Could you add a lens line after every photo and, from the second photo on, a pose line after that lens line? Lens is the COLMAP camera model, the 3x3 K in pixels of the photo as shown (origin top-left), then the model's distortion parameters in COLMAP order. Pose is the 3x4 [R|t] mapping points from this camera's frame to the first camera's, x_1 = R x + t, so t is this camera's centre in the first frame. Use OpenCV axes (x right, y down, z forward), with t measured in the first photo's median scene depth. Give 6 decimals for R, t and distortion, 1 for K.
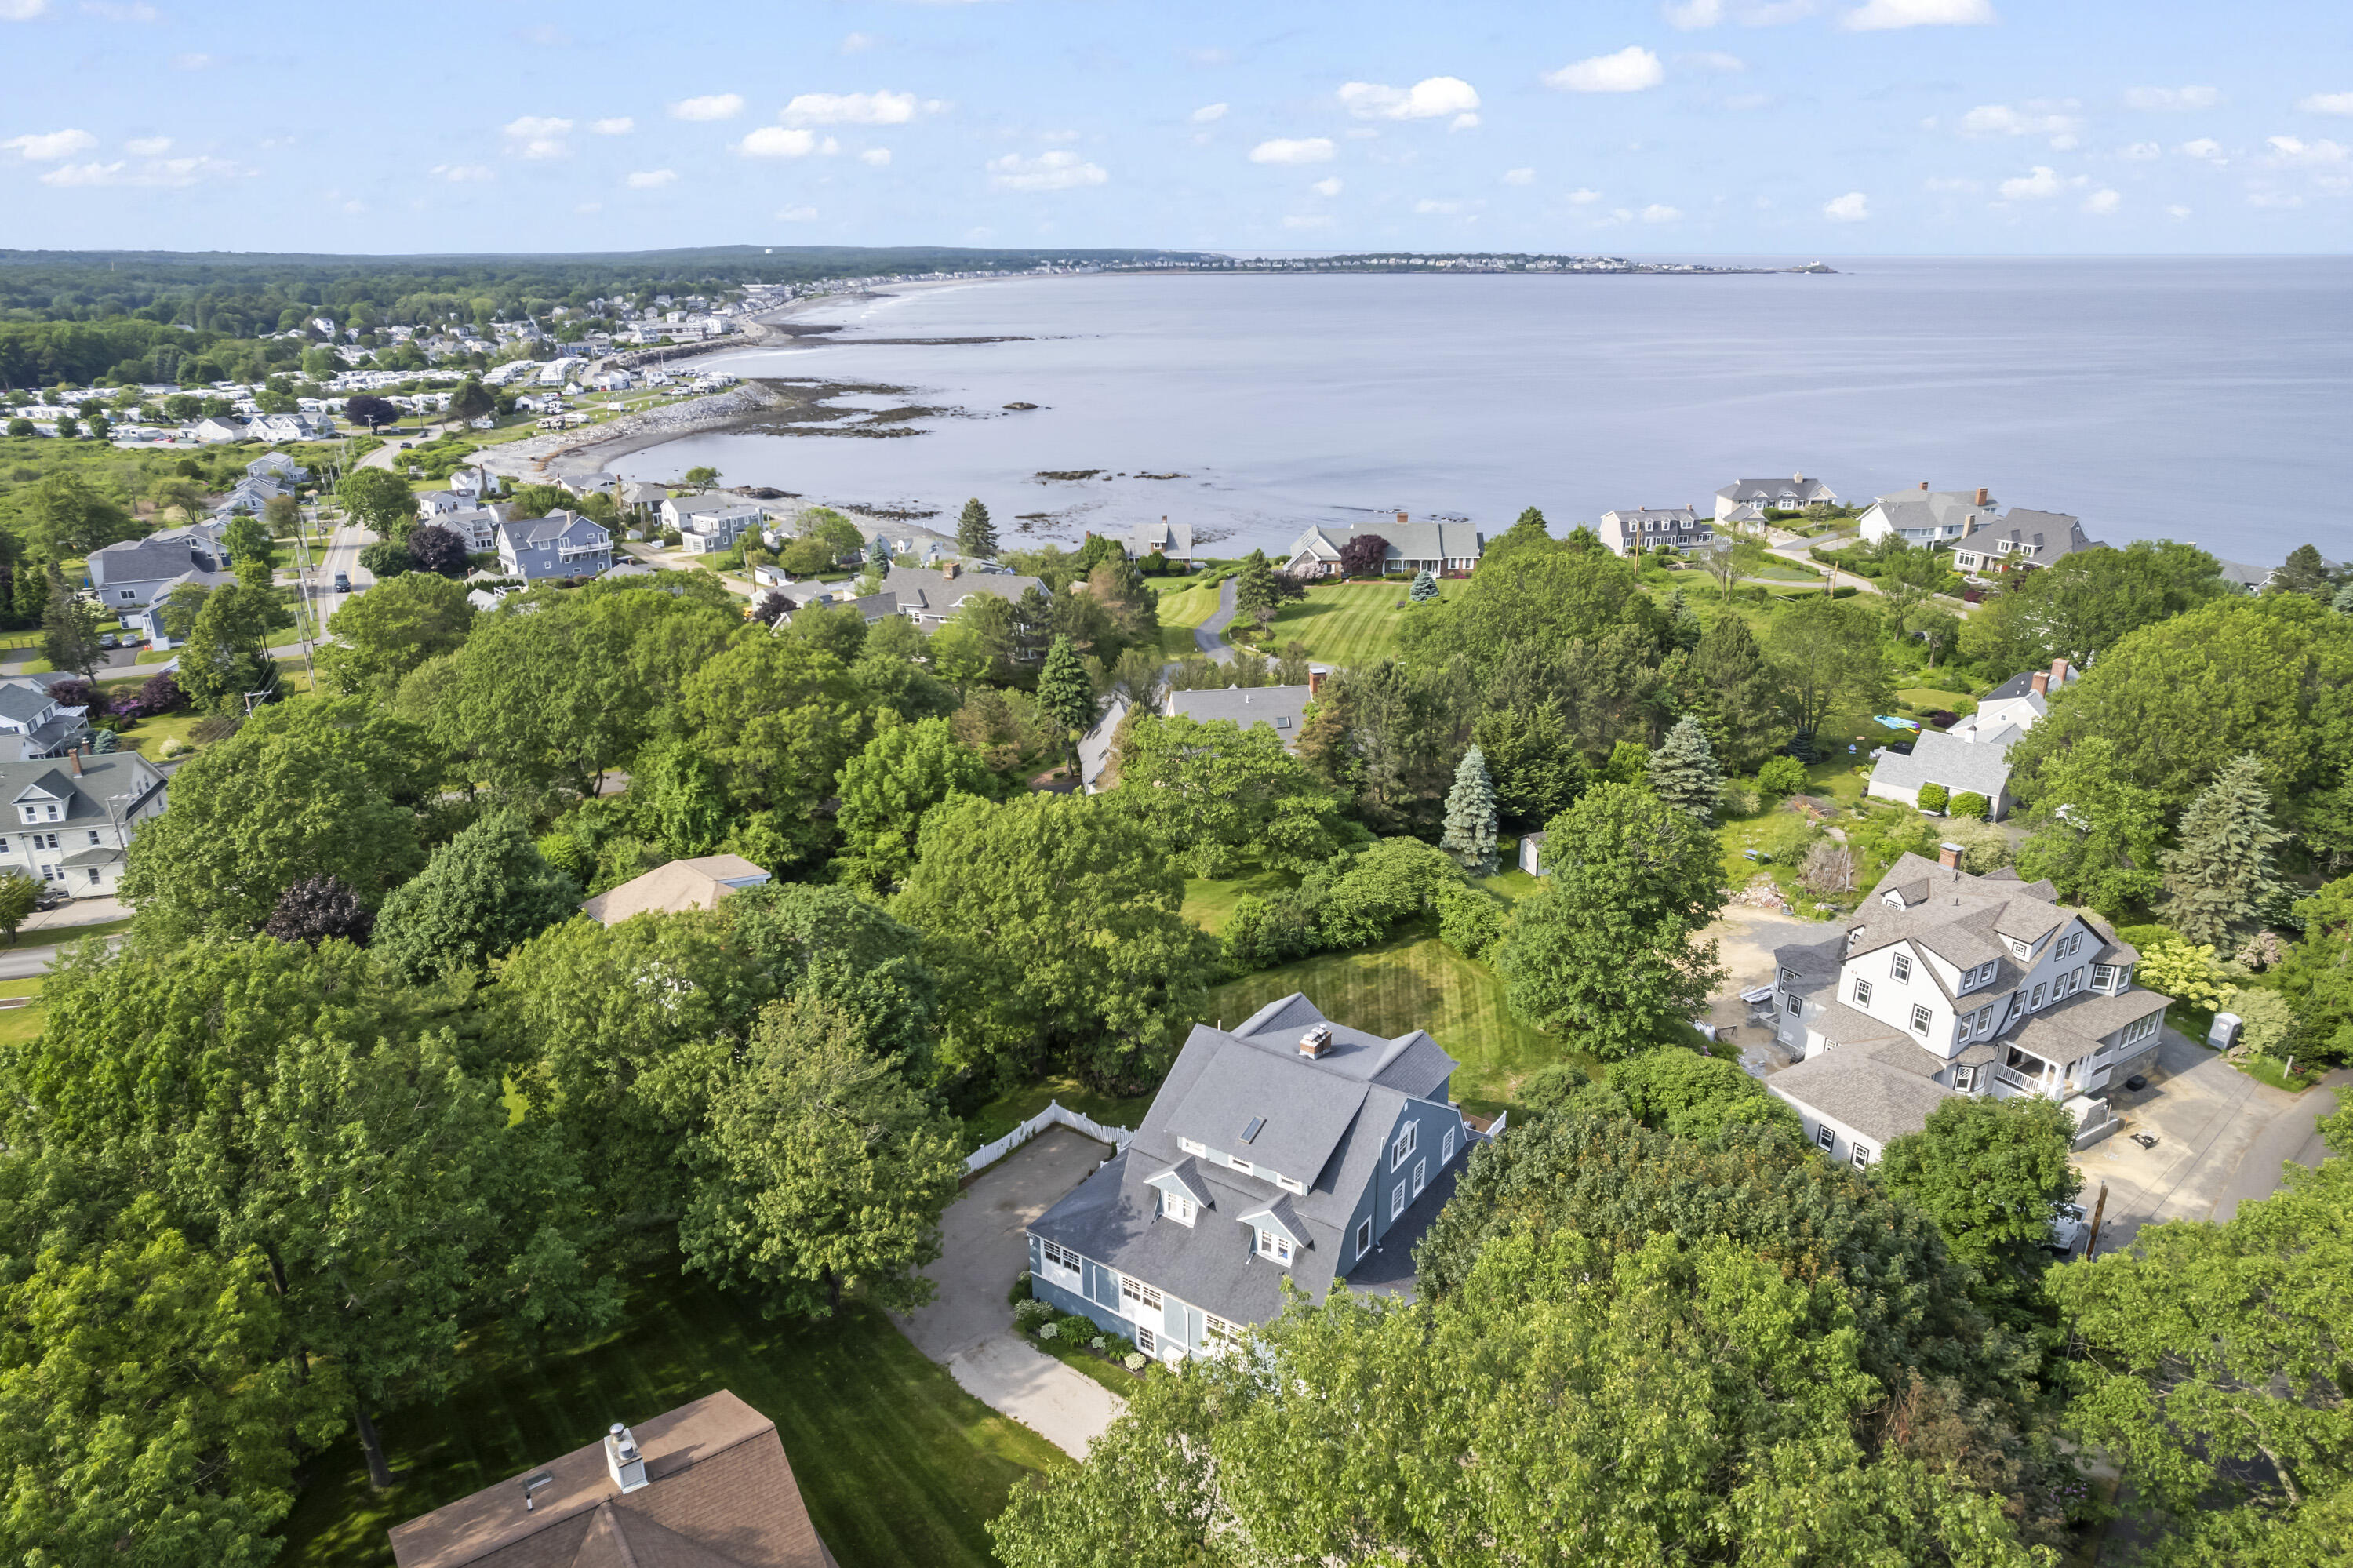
lens RADIAL K [[1513.2, 0, 1184.1], [0, 1513.2, 795.9], [0, 0, 1]] dist [-0.072175, 0.066086]
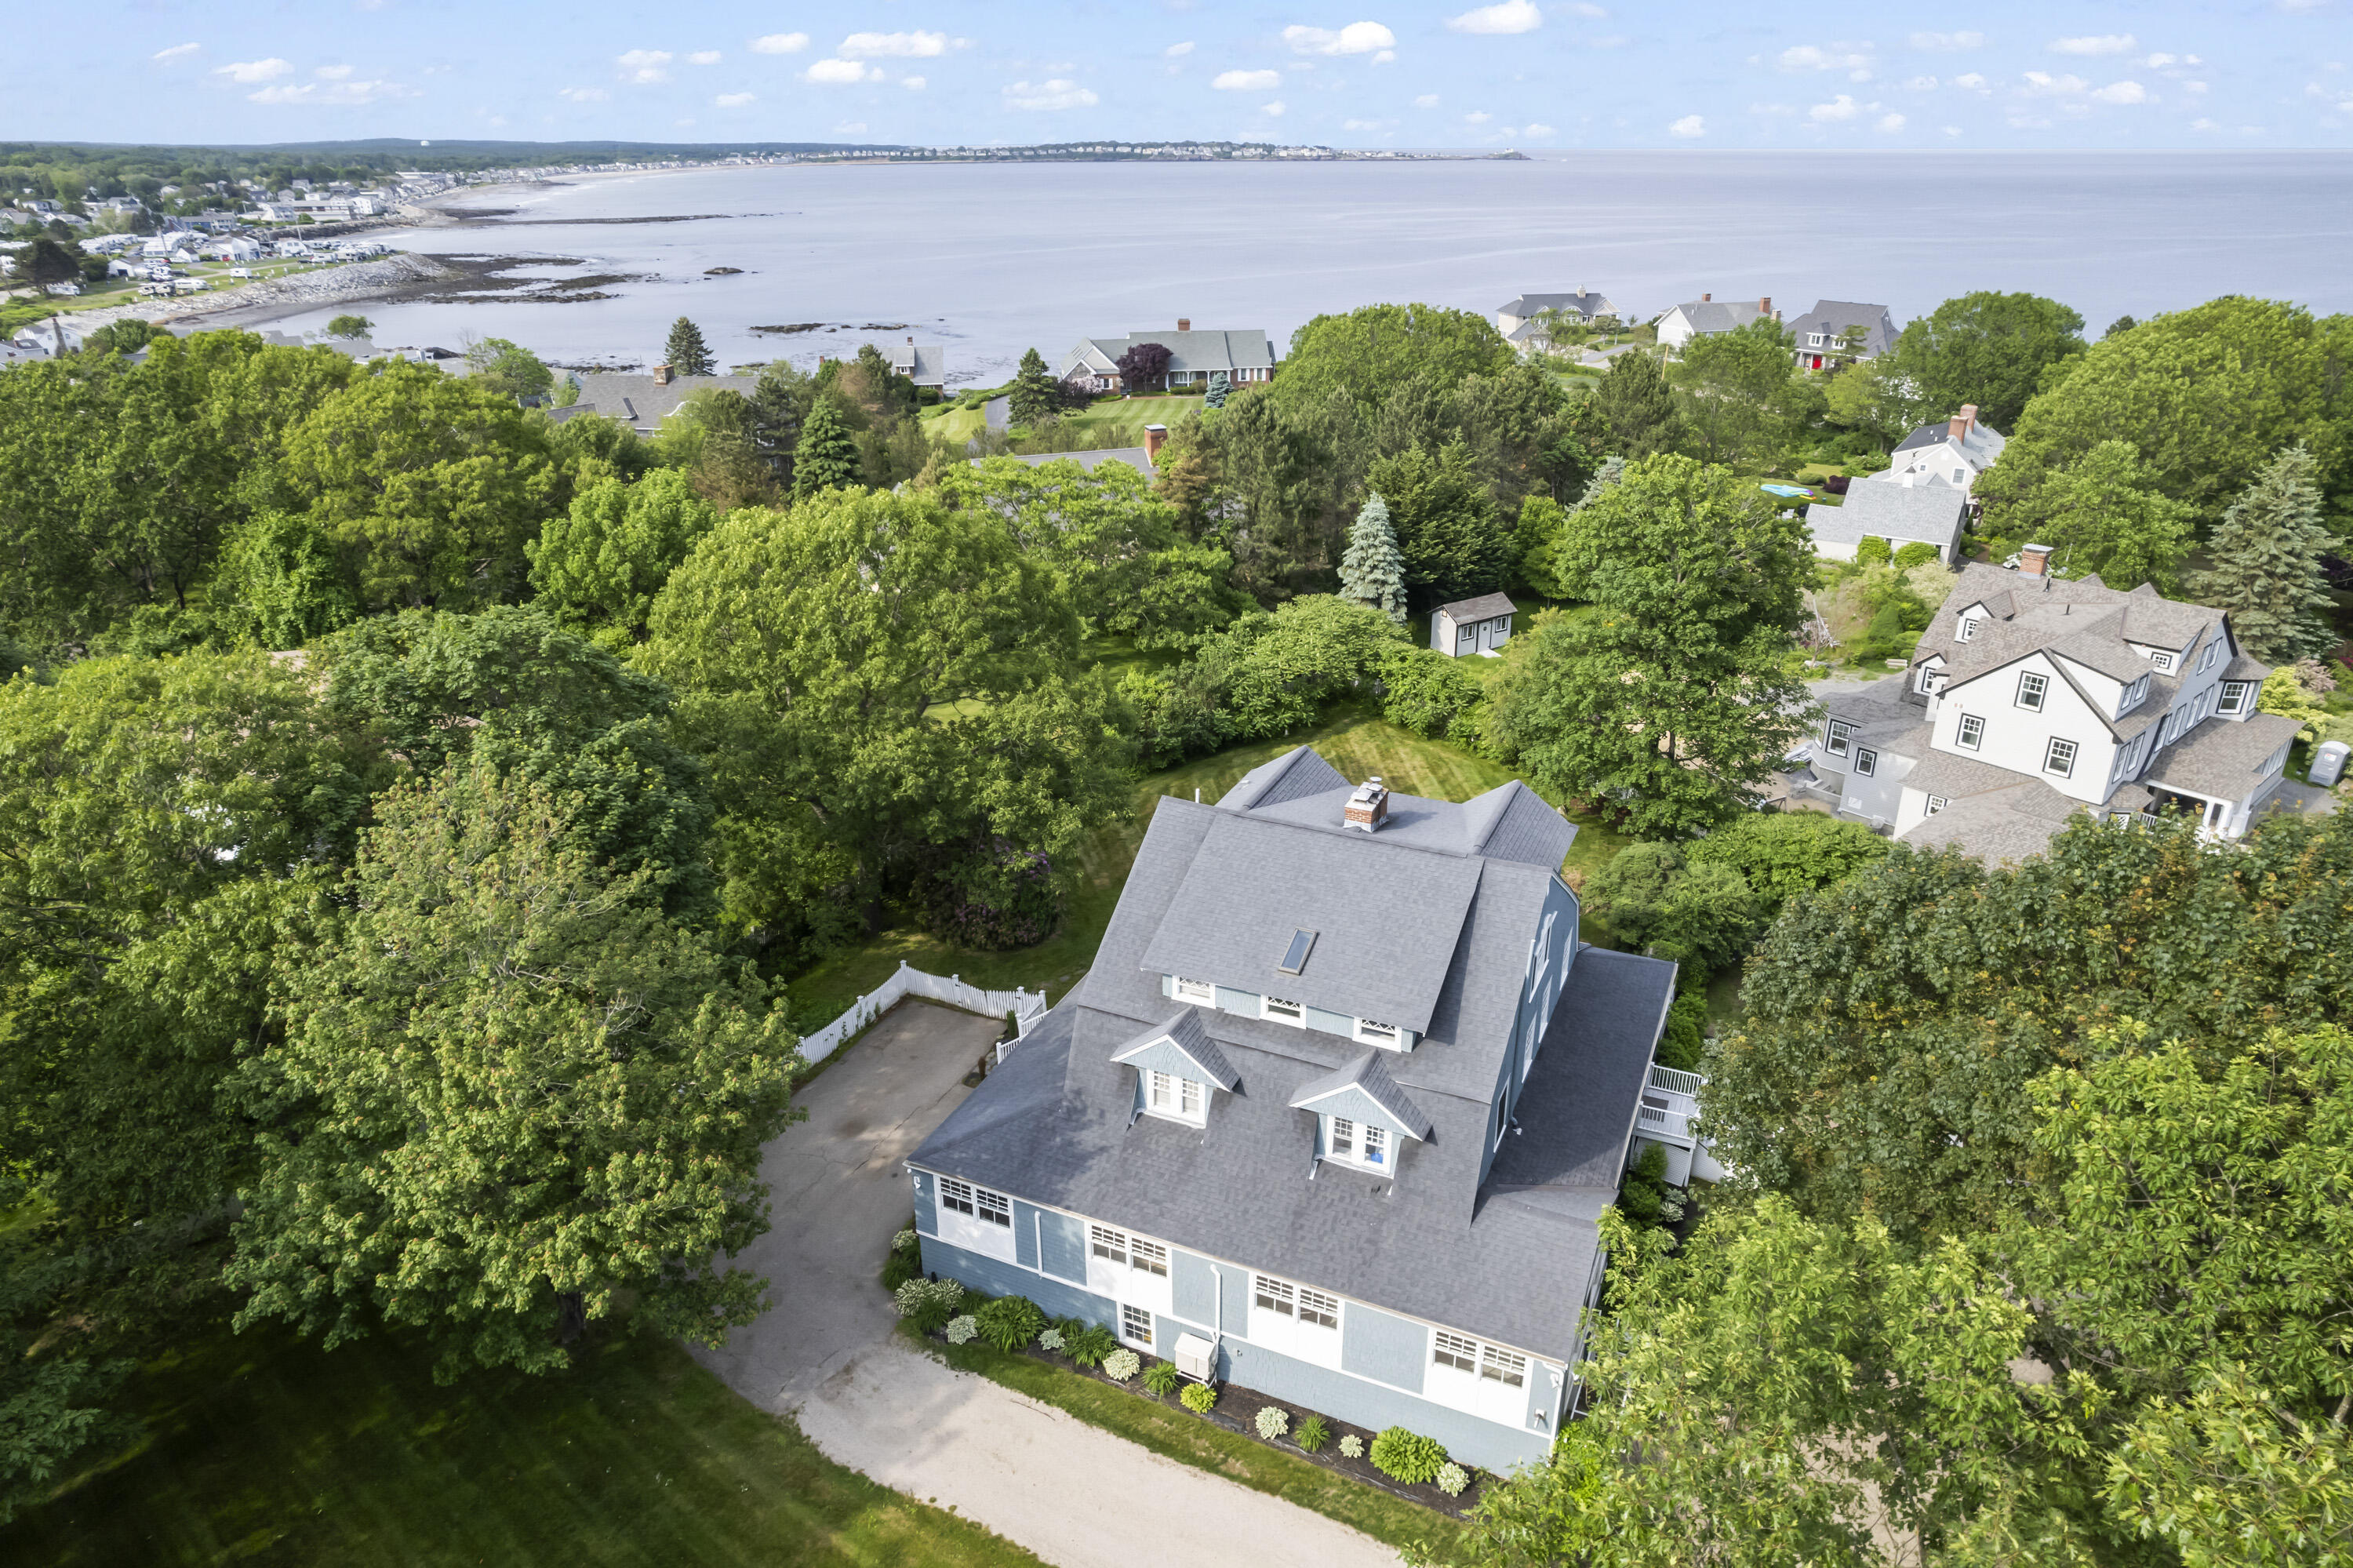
lens RADIAL K [[1513.2, 0, 1184.1], [0, 1513.2, 795.9], [0, 0, 1]] dist [-0.072175, 0.066086]
pose [[0.983351, -0.070641, 0.167422, -0.074469], [0.059661, 0.995780, 0.069739, 0.096776], [-0.171641, -0.058589, 0.983416, 0.357936]]
